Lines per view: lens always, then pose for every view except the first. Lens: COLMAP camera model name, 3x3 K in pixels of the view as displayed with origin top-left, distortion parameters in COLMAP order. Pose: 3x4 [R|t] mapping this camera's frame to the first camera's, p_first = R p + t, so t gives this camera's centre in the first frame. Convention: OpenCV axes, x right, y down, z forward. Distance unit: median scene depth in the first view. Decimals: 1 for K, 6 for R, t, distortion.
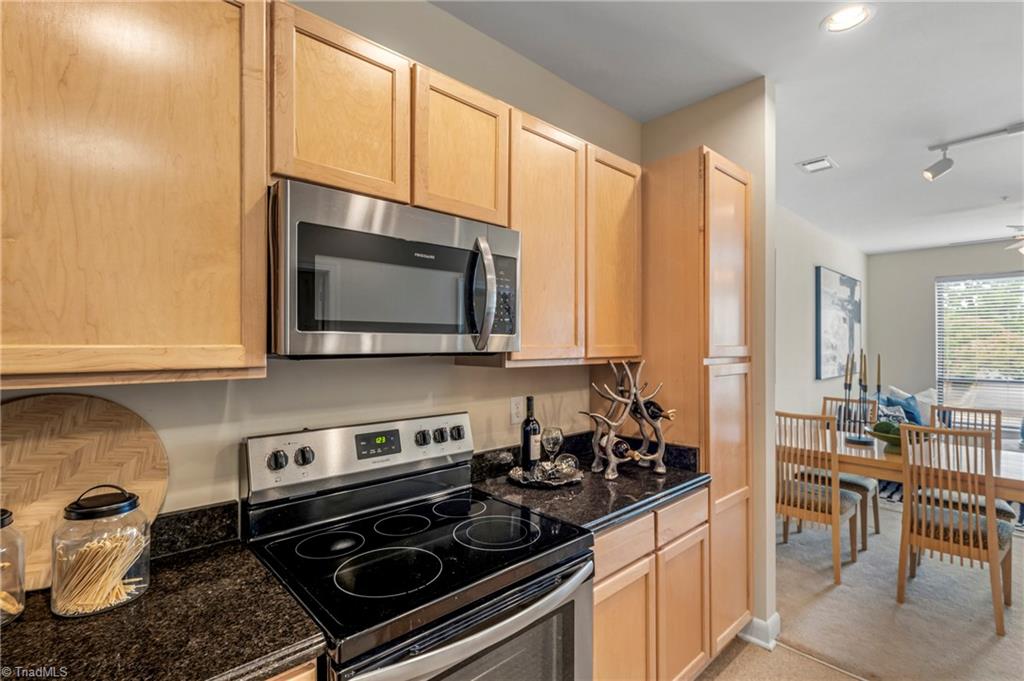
lens RADIAL K [[477.9, 0, 516.3], [0, 477.9, 346.7], [0, 0, 1]] dist [-0.005288, 0.000544]
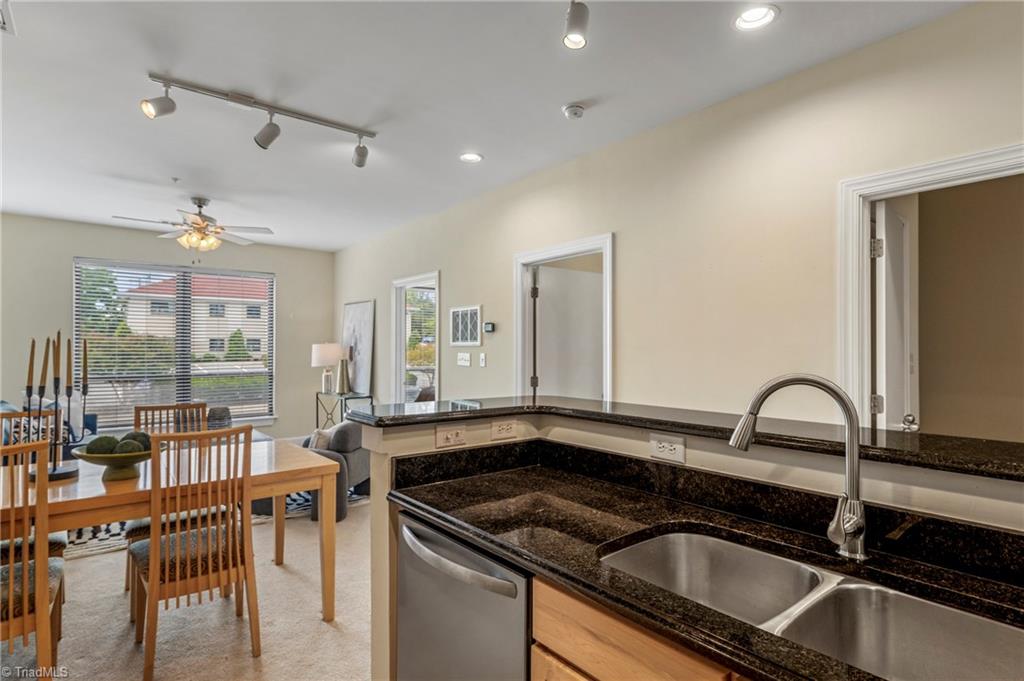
lens RADIAL K [[521.3, 0, 510.7], [0, 521.3, 342.2], [0, 0, 1]] dist [-0.006511, 0.001055]
pose [[0.076752, 0.012289, 0.996975, 0.116210], [-0.002311, 0.999924, -0.012147, 0.048033], [-0.997048, -0.001372, 0.076774, 0.572859]]
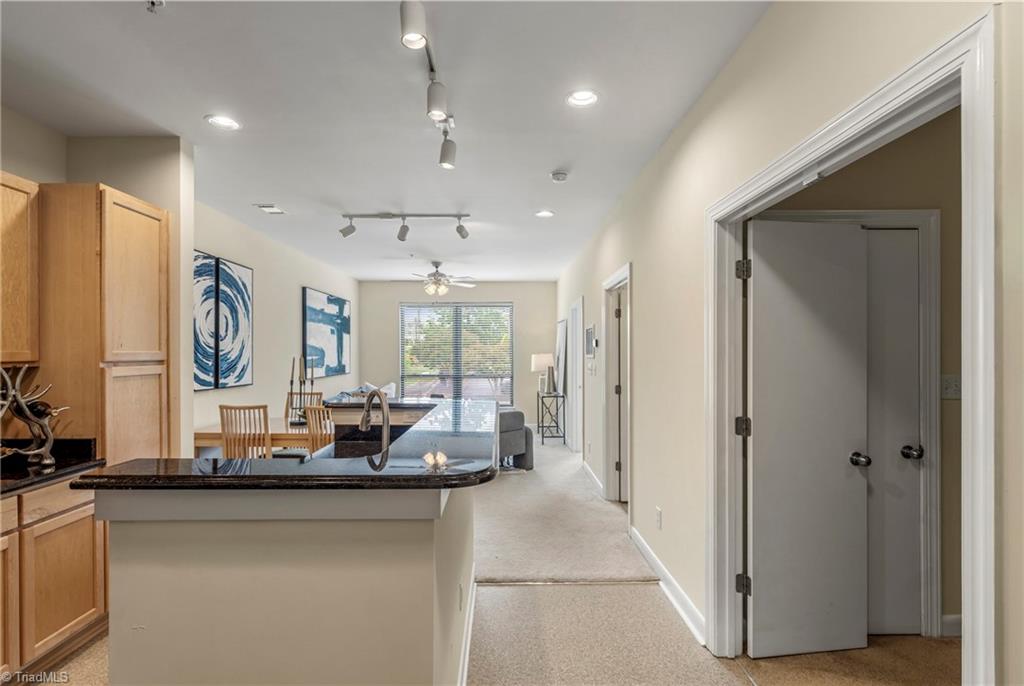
lens RADIAL K [[477.9, 0, 508.3], [0, 477.9, 351.3], [0, 0, 1]] dist [-0.005288, 0.000544]
pose [[0.669698, 0.000973, 0.742633, 0.205923], [0.001854, 0.999994, -0.002982, 0.003225], [-0.742631, 0.003374, 0.669692, -0.585060]]
